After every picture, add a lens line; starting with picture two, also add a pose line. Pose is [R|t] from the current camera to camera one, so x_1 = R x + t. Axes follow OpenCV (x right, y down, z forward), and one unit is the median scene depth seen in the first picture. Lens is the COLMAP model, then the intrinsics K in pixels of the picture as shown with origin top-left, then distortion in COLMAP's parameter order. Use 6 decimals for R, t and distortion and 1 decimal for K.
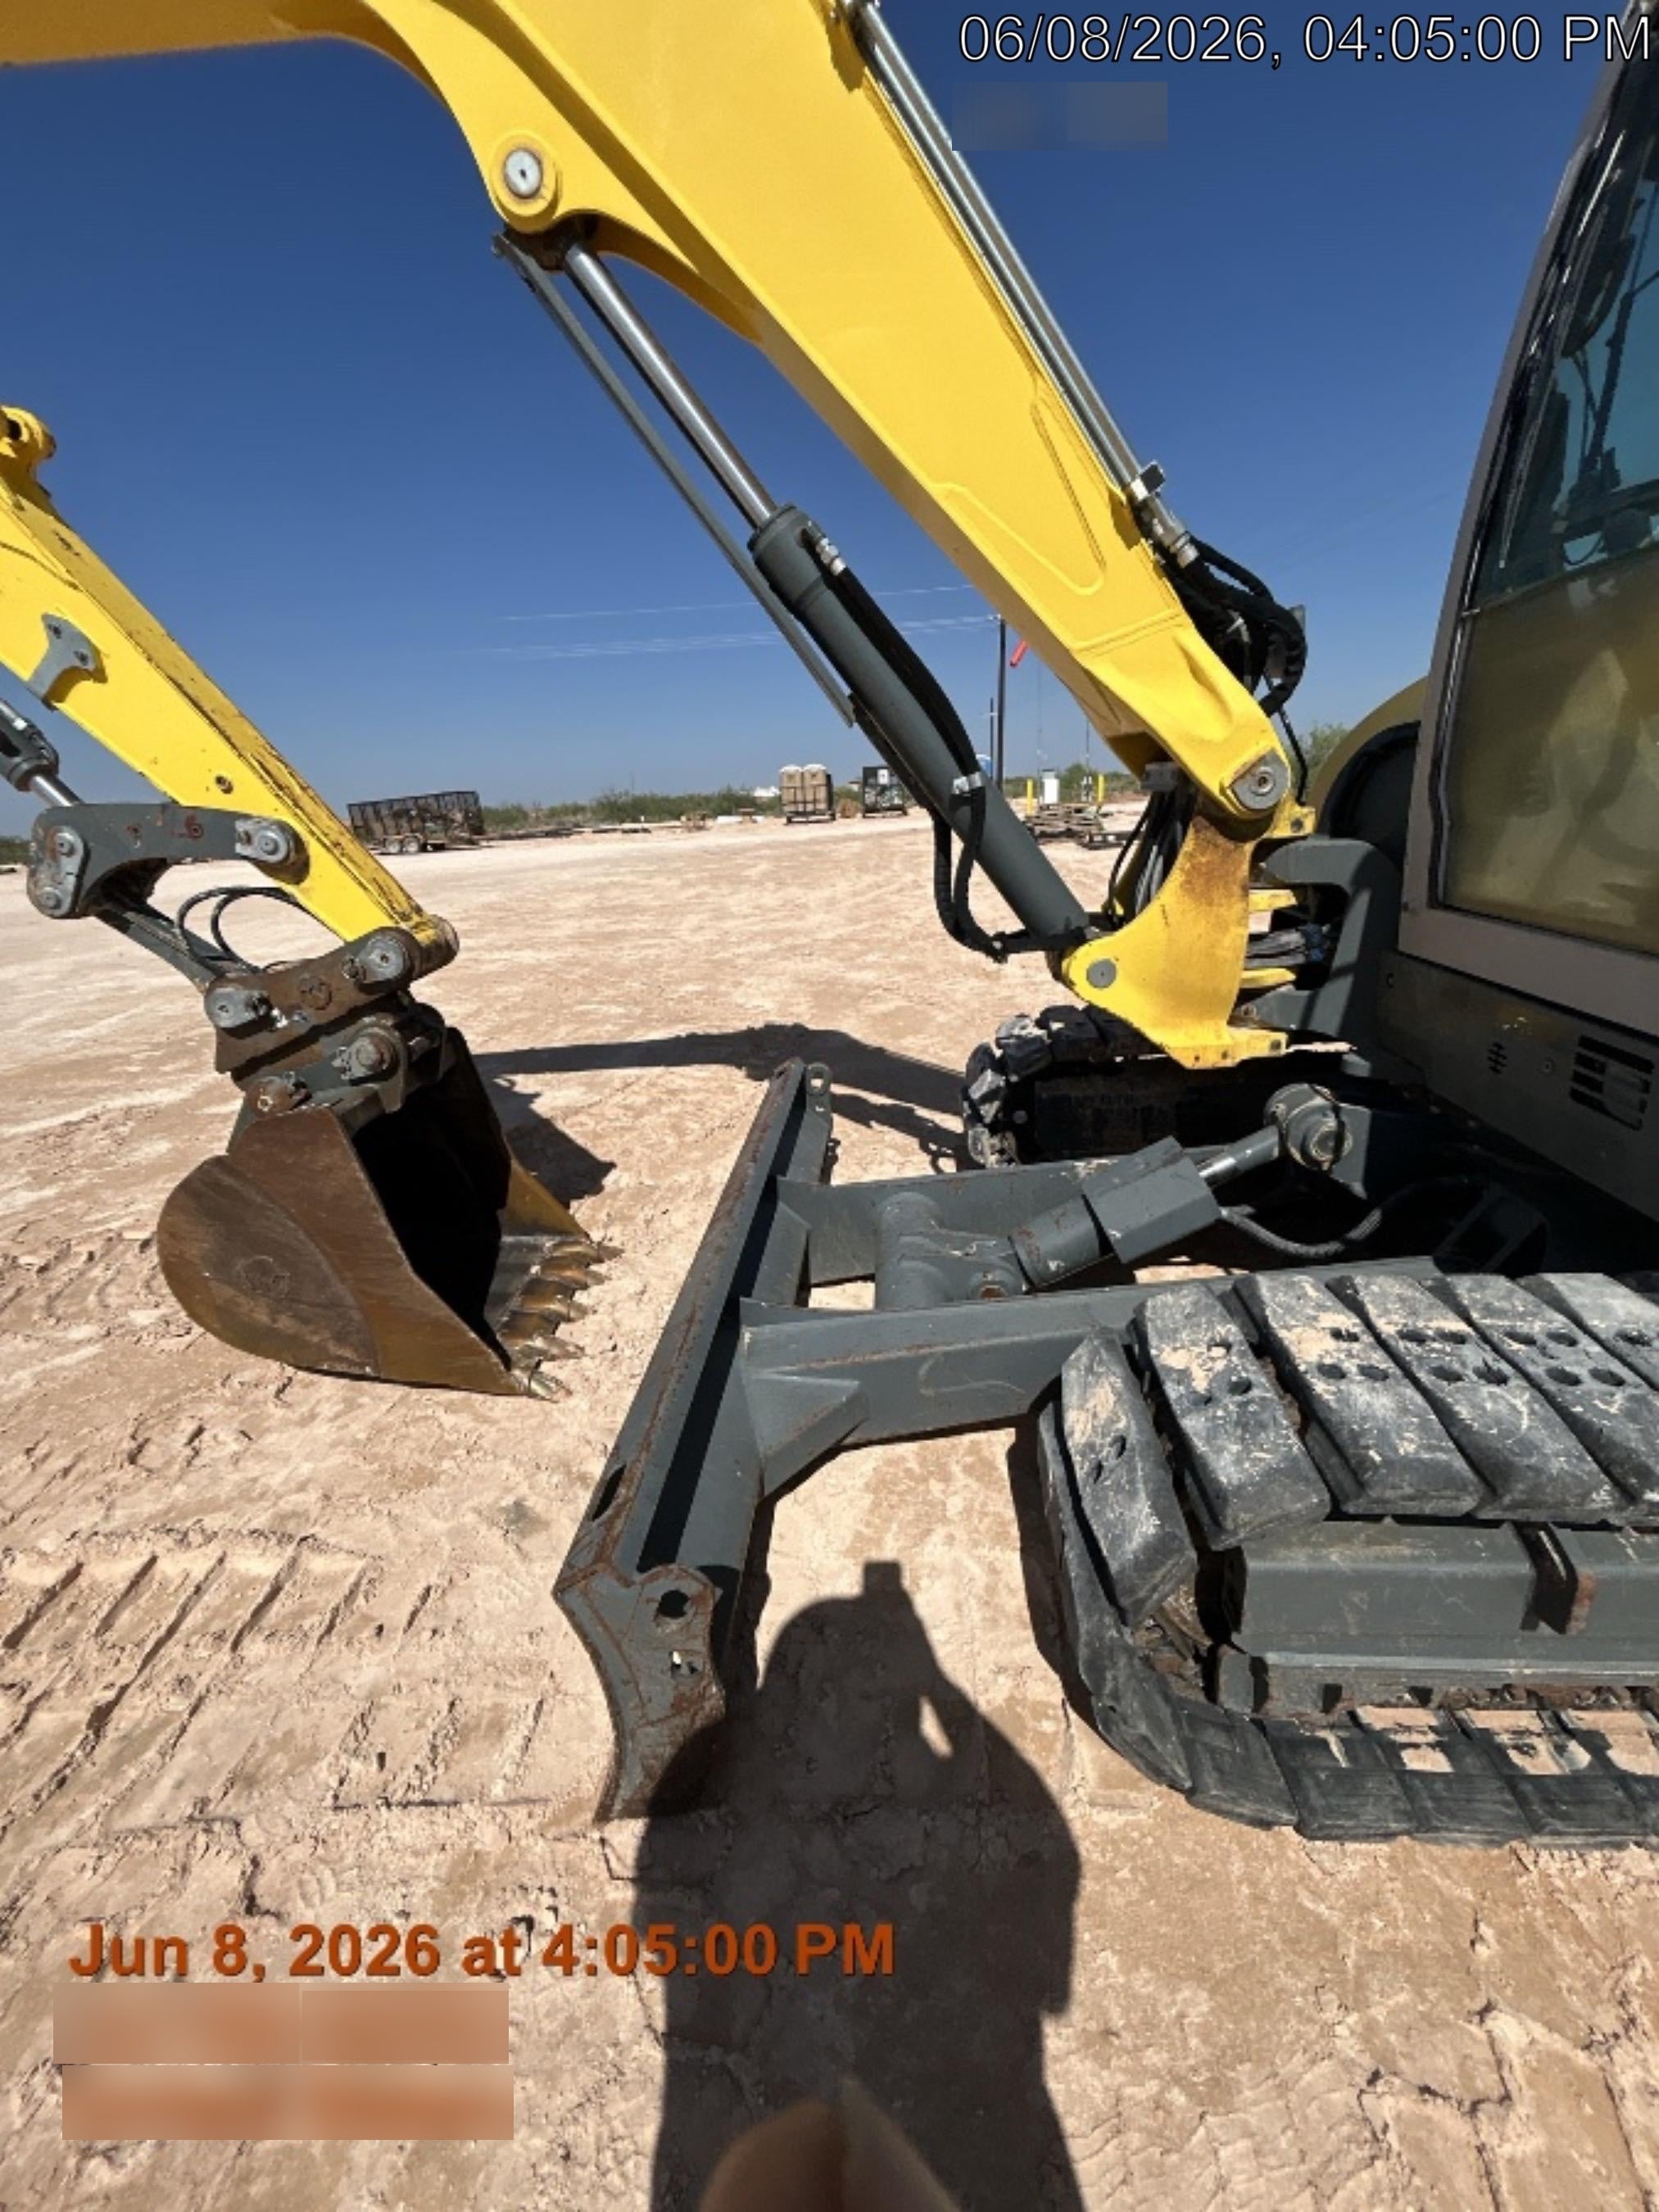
lens RADIAL K [[871.6, 0, 846.3], [0, 871.6, 1085.3], [0, 0, 1]] dist [0.007886, -0.000090]
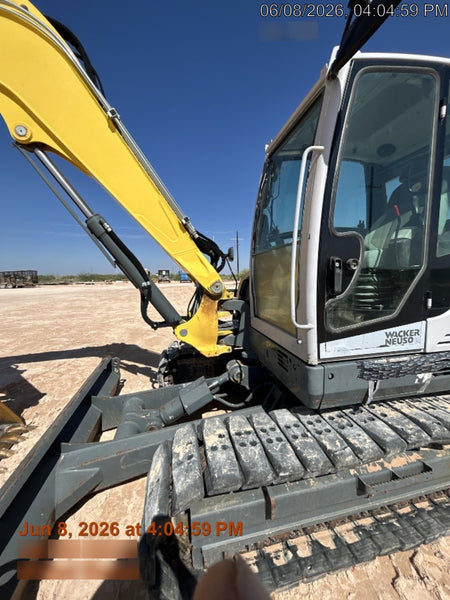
lens RADIAL K [[236.4, 0, 225.8], [0, 236.4, 298.6], [0, 0, 1]] dist [0.007886, -0.000090]
pose [[0.961147, 0.016248, 0.275557, 0.193747], [0.047178, 0.973908, -0.221985, -0.037523], [-0.271975, 0.226360, 0.935303, -0.052064]]
